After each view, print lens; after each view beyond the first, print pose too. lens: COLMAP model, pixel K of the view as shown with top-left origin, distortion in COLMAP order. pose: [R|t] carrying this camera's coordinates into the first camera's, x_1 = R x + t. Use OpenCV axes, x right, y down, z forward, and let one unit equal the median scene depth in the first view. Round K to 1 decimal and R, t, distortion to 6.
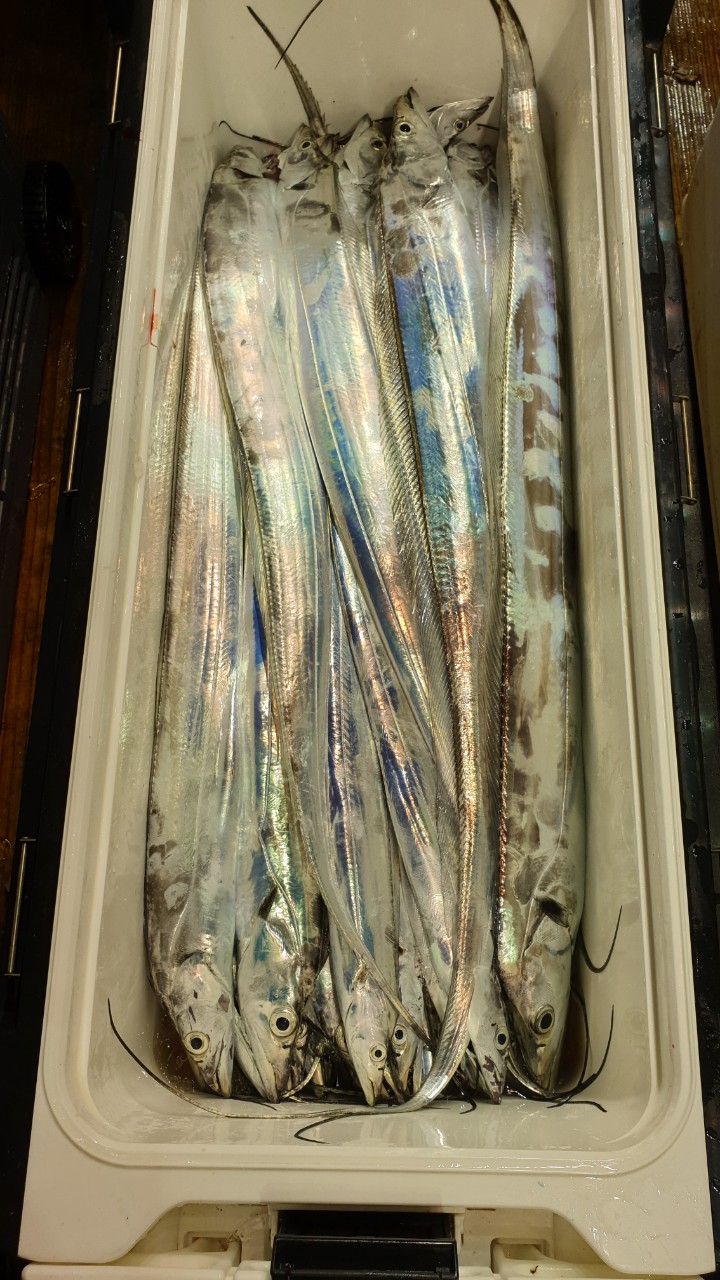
lens RADIAL K [[1004.0, 0, 363.9], [0, 1004.0, 636.1], [0, 0, 1]] dist [0.015580, -0.008493]
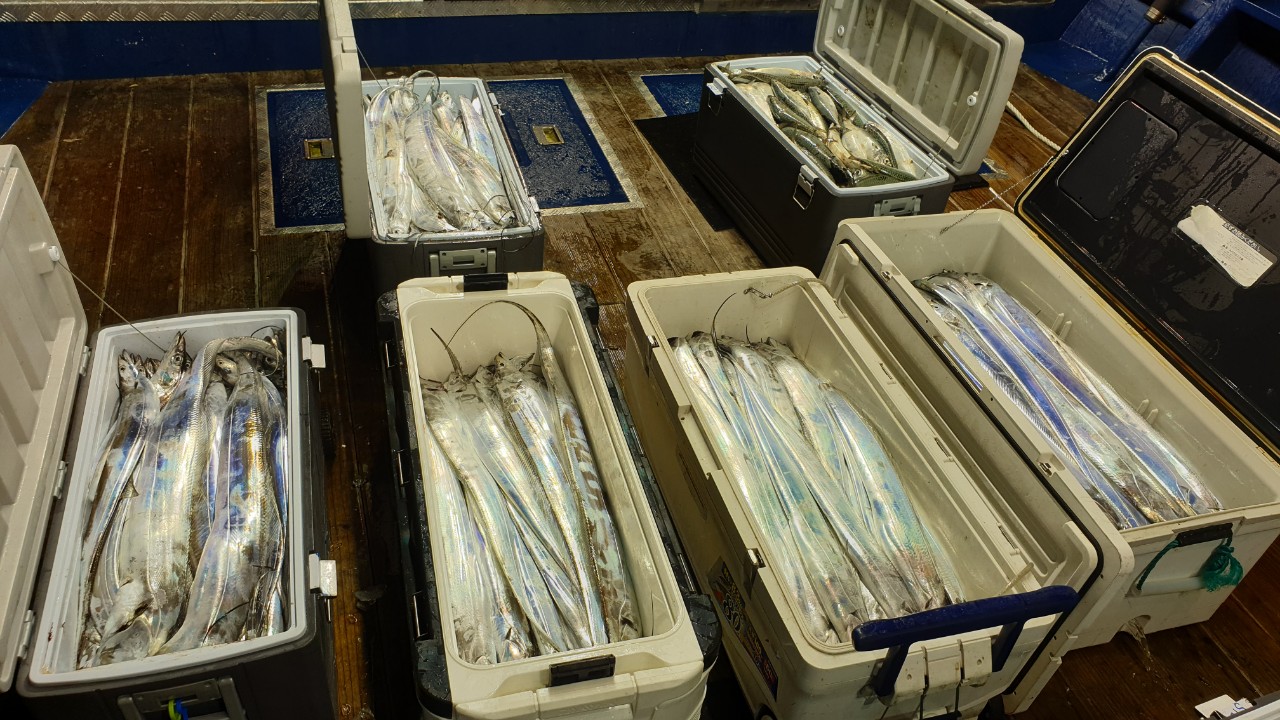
lens RADIAL K [[1004.0, 0, 649.2], [0, 1004.0, 367.1], [0, 0, 1]] dist [0.015580, -0.008493]
pose [[0.953286, -0.090434, 0.288213, -0.337466], [0.231659, 0.831193, -0.505423, 0.844937], [-0.193853, 0.548580, 0.813315, -1.075962]]
